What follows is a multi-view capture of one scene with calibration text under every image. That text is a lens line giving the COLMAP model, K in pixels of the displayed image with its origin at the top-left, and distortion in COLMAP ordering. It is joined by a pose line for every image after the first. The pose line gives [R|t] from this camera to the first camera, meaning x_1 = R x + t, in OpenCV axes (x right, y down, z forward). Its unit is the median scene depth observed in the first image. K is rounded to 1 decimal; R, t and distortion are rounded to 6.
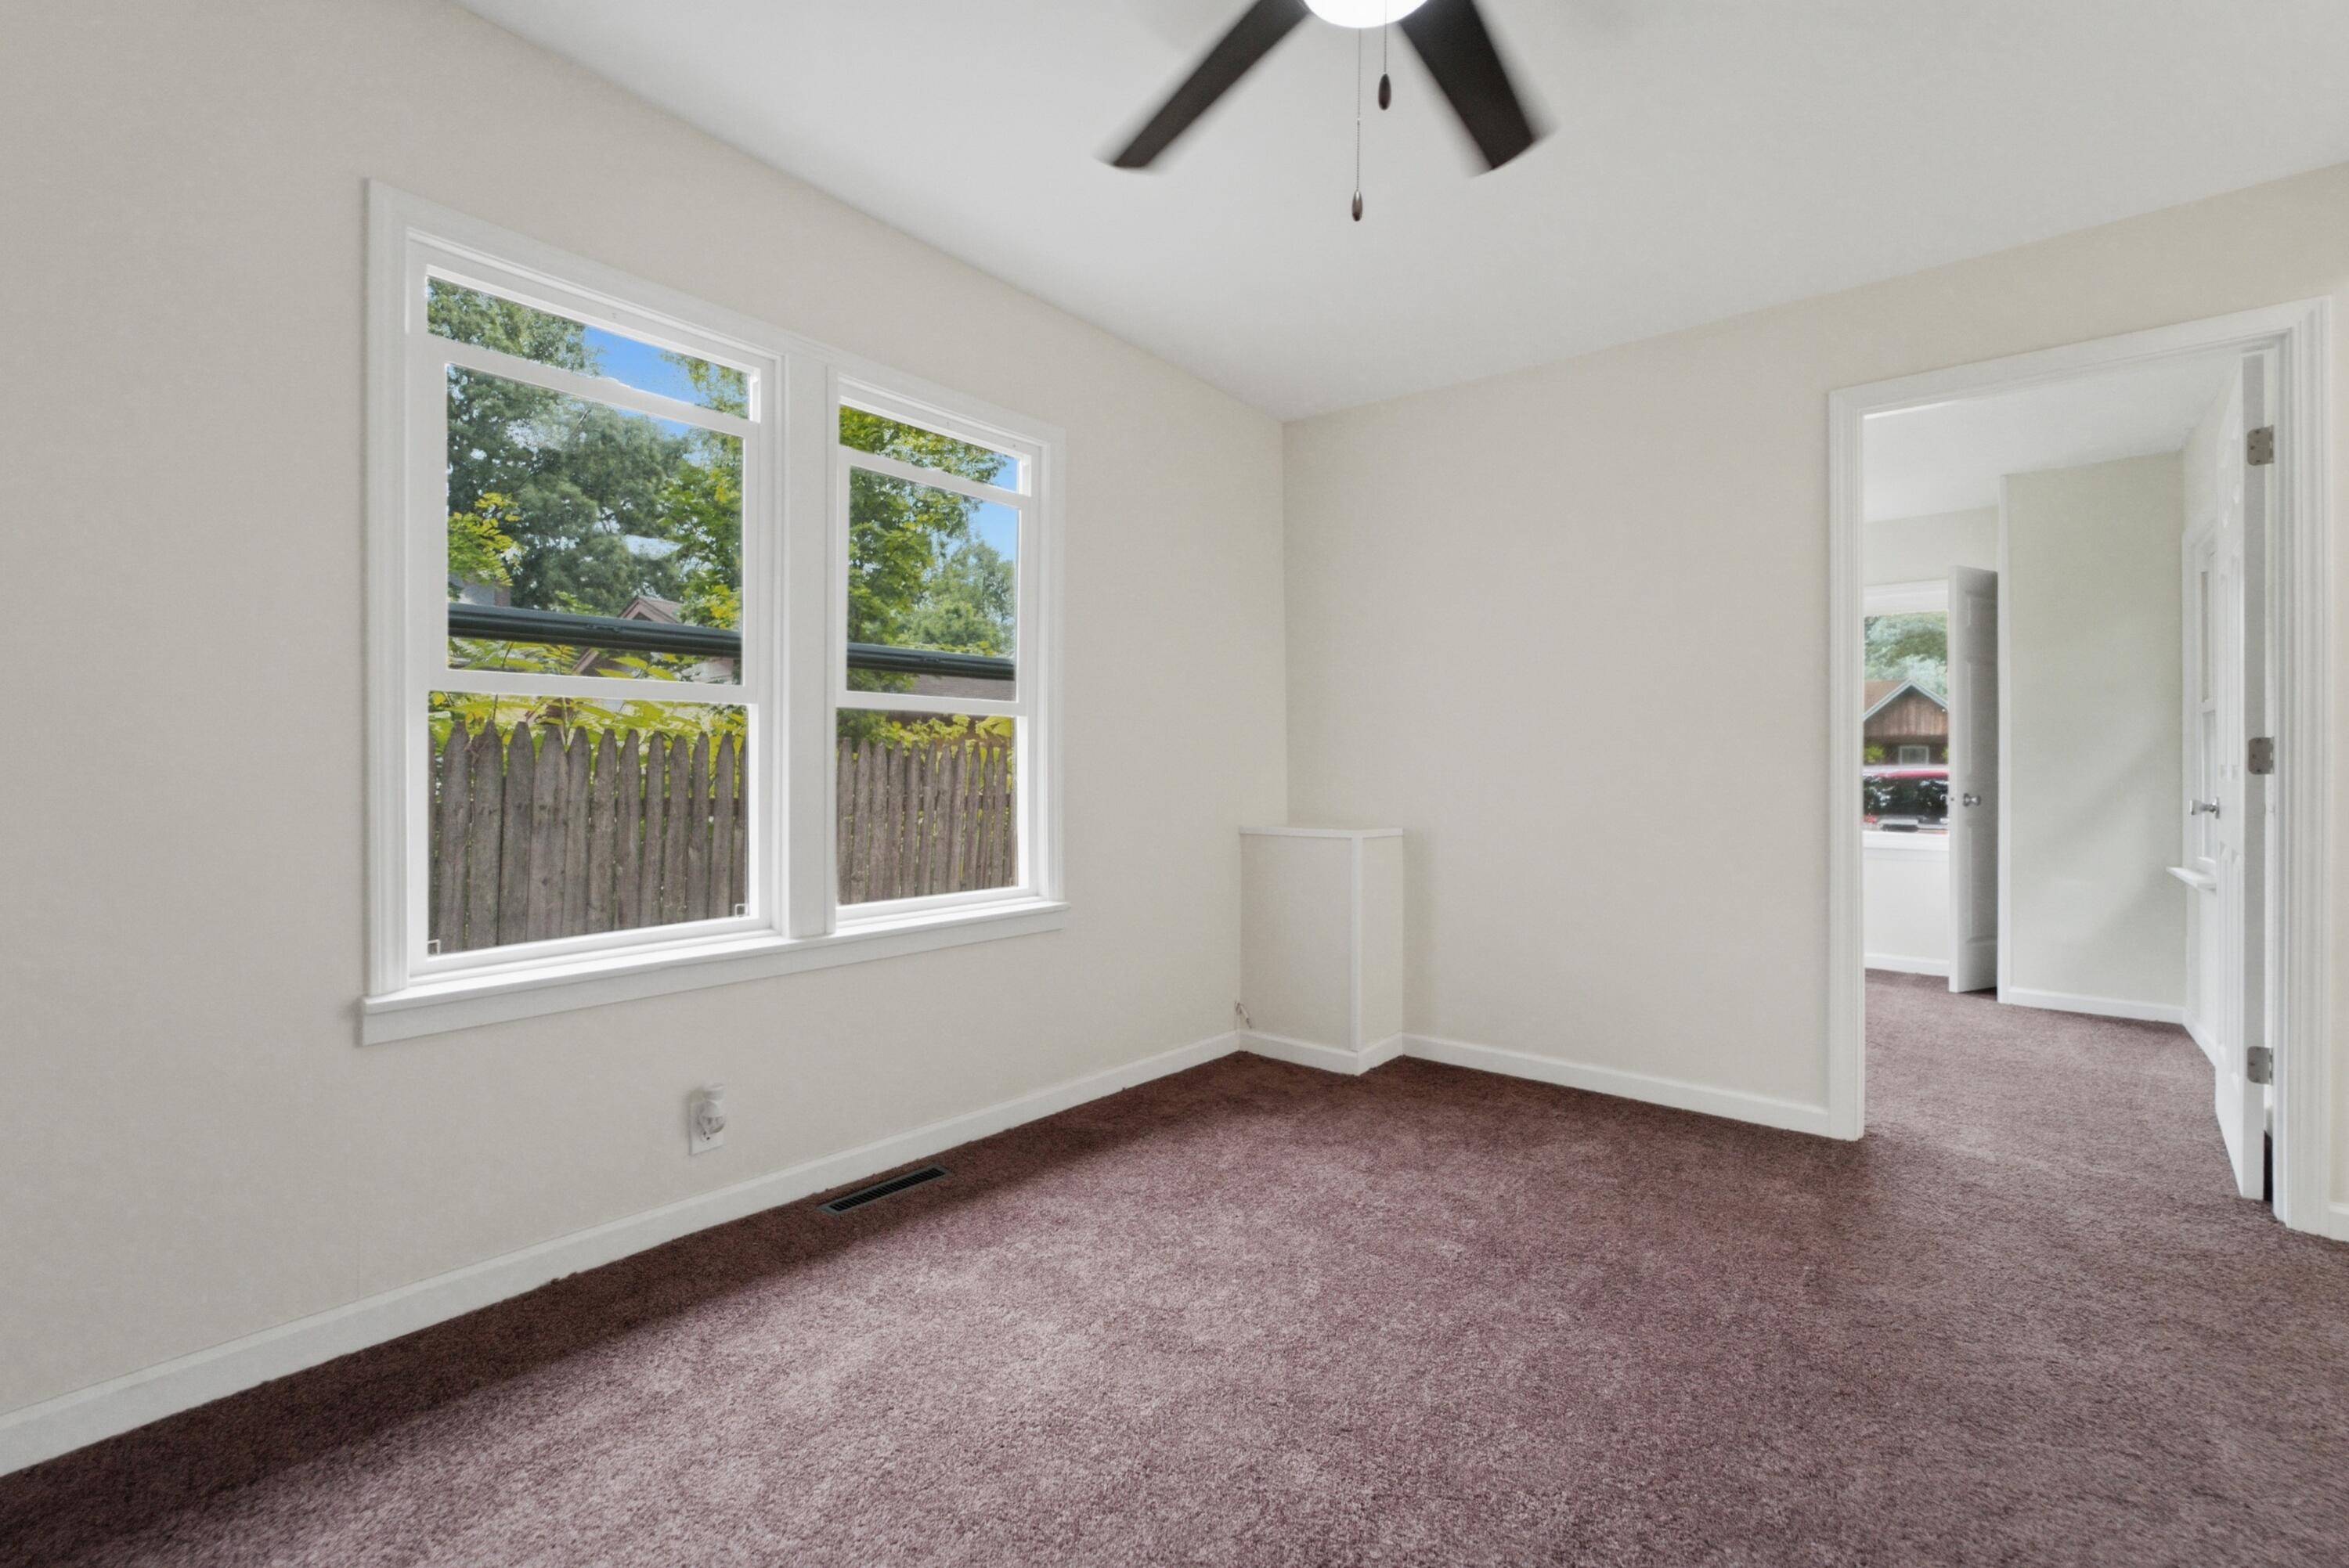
lens RADIAL K [[973.3, 0, 1176.1], [0, 973.3, 772.8], [0, 0, 1]] dist [0.003857, 0.000020]
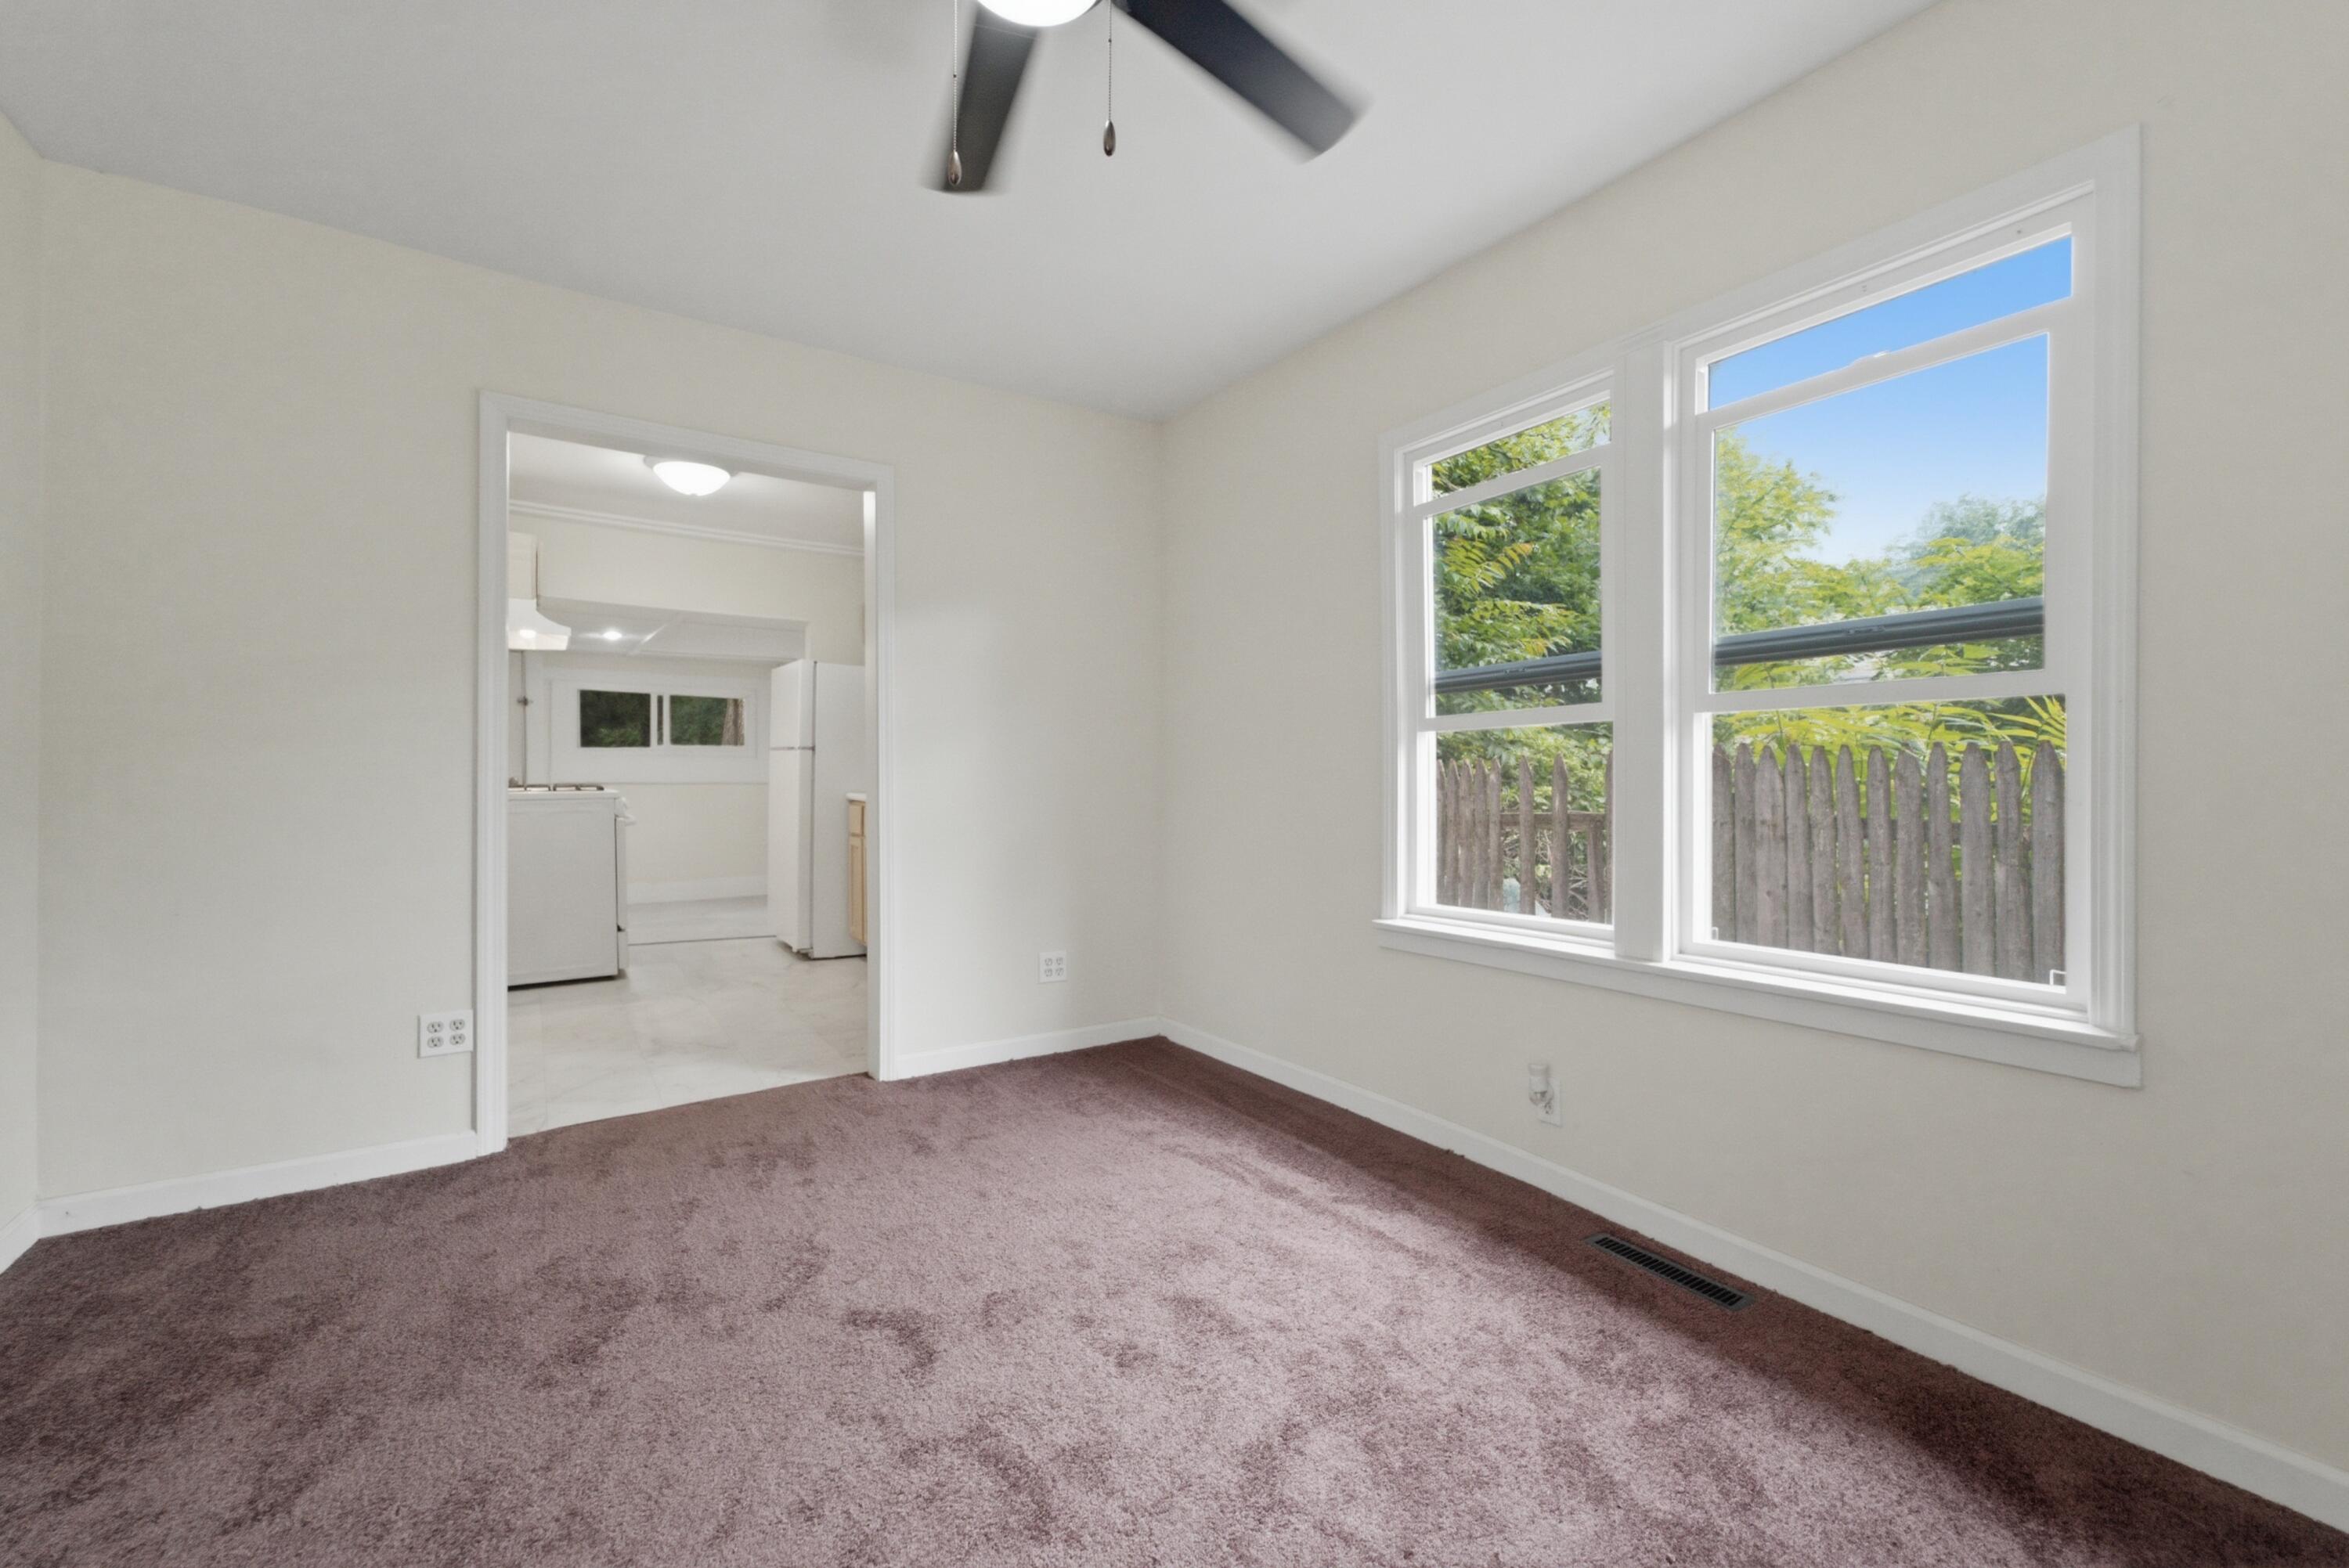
lens RADIAL K [[1020.7, 0, 1232.3], [0, 1020.7, 793.9], [0, 0, 1]] dist [0.000899, 0.009679]
pose [[-0.278877, -0.003060, -0.960322, 0.576682], [-0.005556, 0.999983, -0.001573, 0.009497], [0.960311, 0.004897, -0.278890, 0.748787]]
